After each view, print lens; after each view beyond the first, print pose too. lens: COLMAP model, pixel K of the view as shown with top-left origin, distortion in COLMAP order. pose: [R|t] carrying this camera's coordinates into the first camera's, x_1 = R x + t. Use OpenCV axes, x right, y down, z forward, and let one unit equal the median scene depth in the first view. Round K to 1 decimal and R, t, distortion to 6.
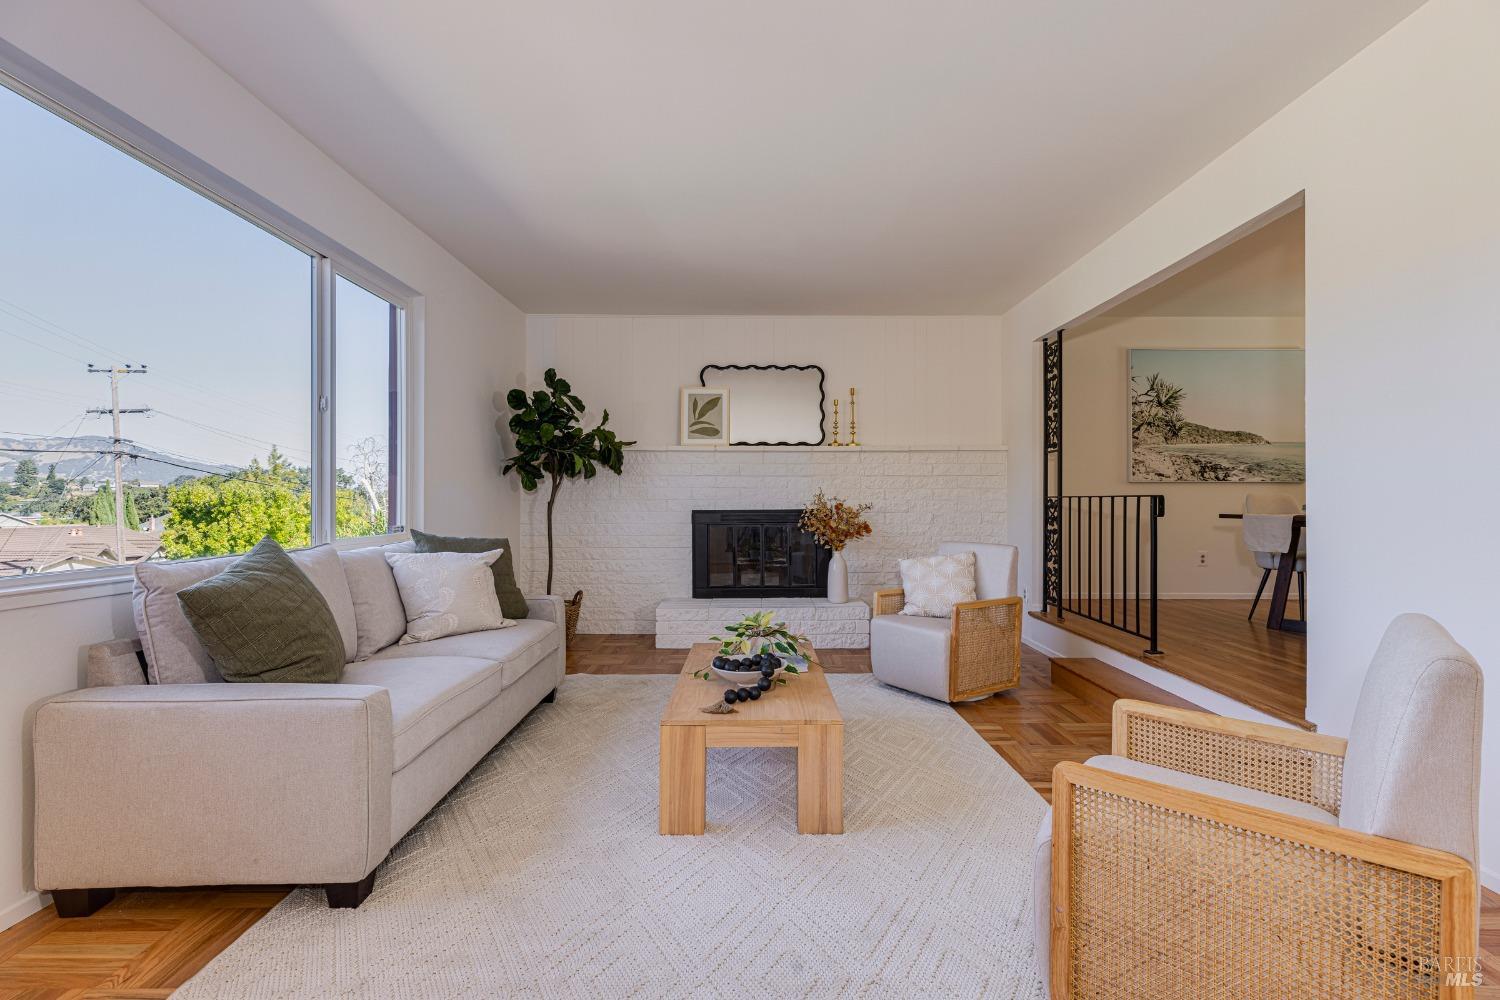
lens RADIAL K [[670.7, 0, 754.5], [0, 670.7, 500.2], [0, 0, 1]] dist [0.005263, 0.000737]
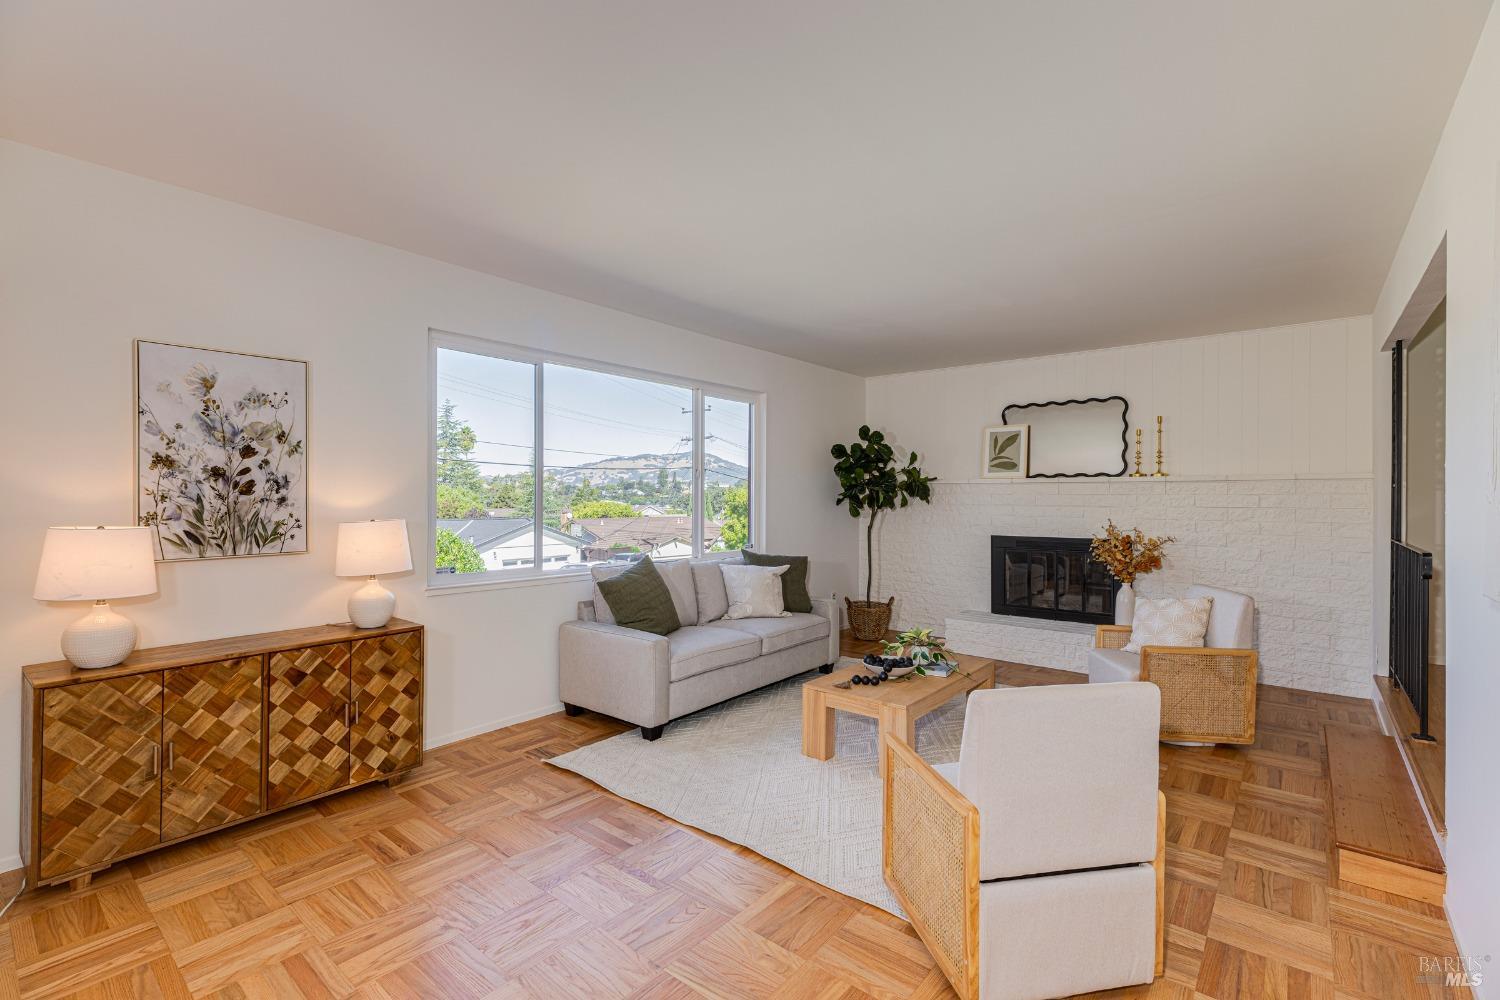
lens RADIAL K [[670.7, 0, 751.9], [0, 670.7, 497.5], [0, 0, 1]] dist [0.005263, 0.000737]
pose [[0.768390, 0.004075, -0.639969, 0.353405], [-0.002834, 0.999992, 0.002965, -0.056508], [0.639975, -0.000464, 0.768395, -0.143722]]
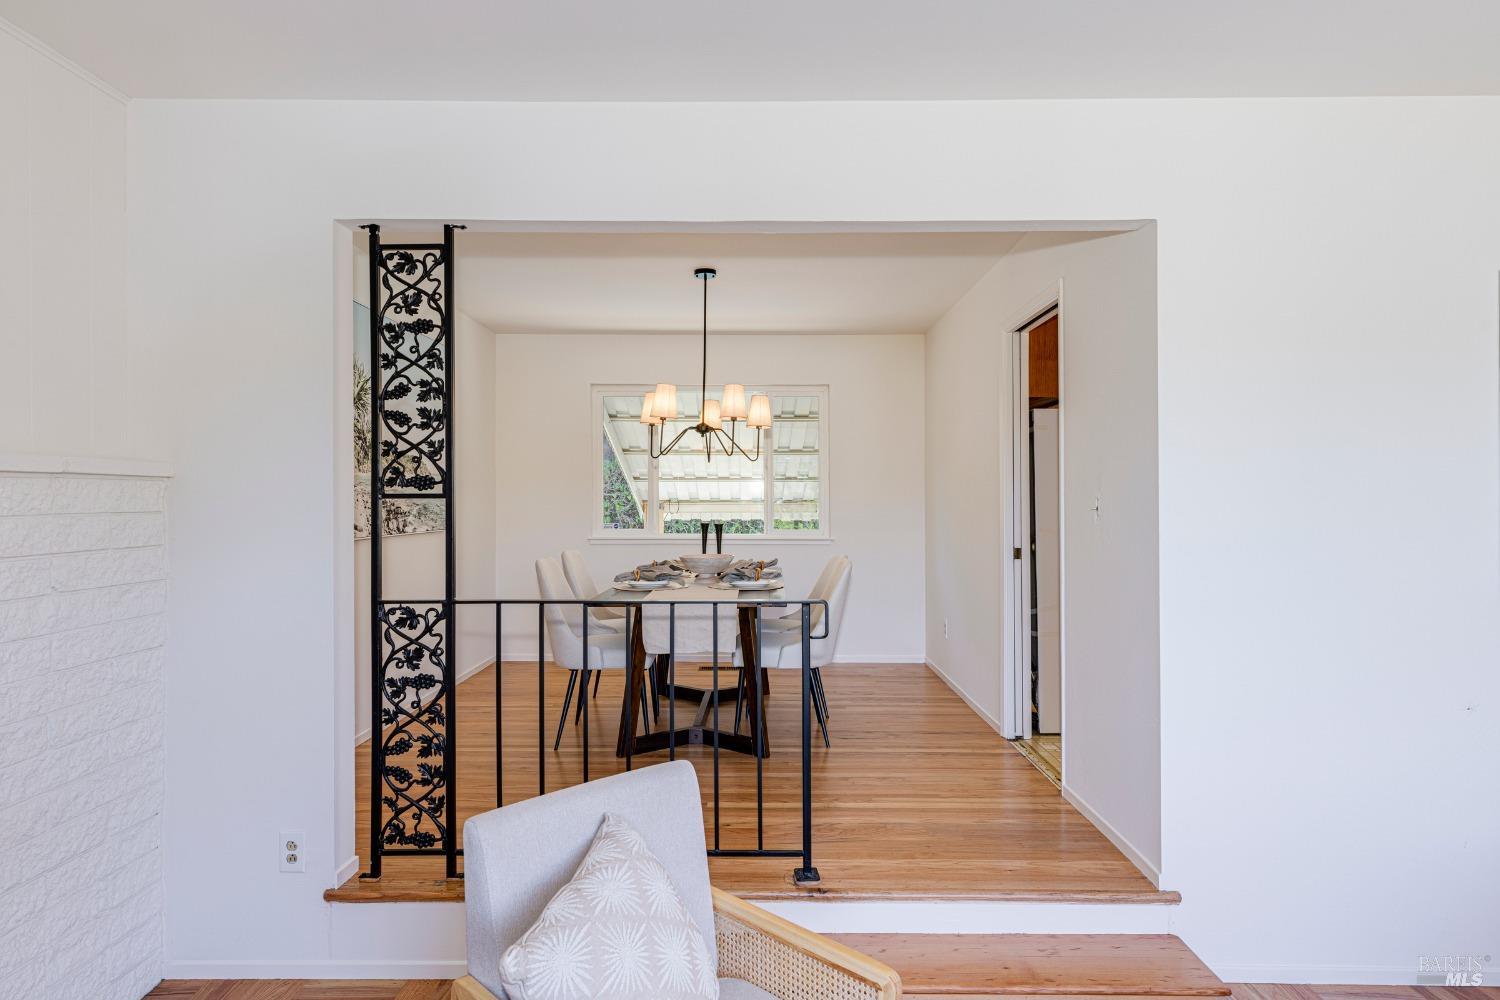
lens RADIAL K [[826.7, 0, 752.2], [0, 826.7, 496.3], [0, 0, 1]] dist [0.007511, 0.000444]
pose [[0.010056, 0.001378, 0.999948, -0.079582], [0.000338, 0.999999, -0.001382, -0.066270], [-0.999949, 0.000352, 0.010055, 0.713223]]
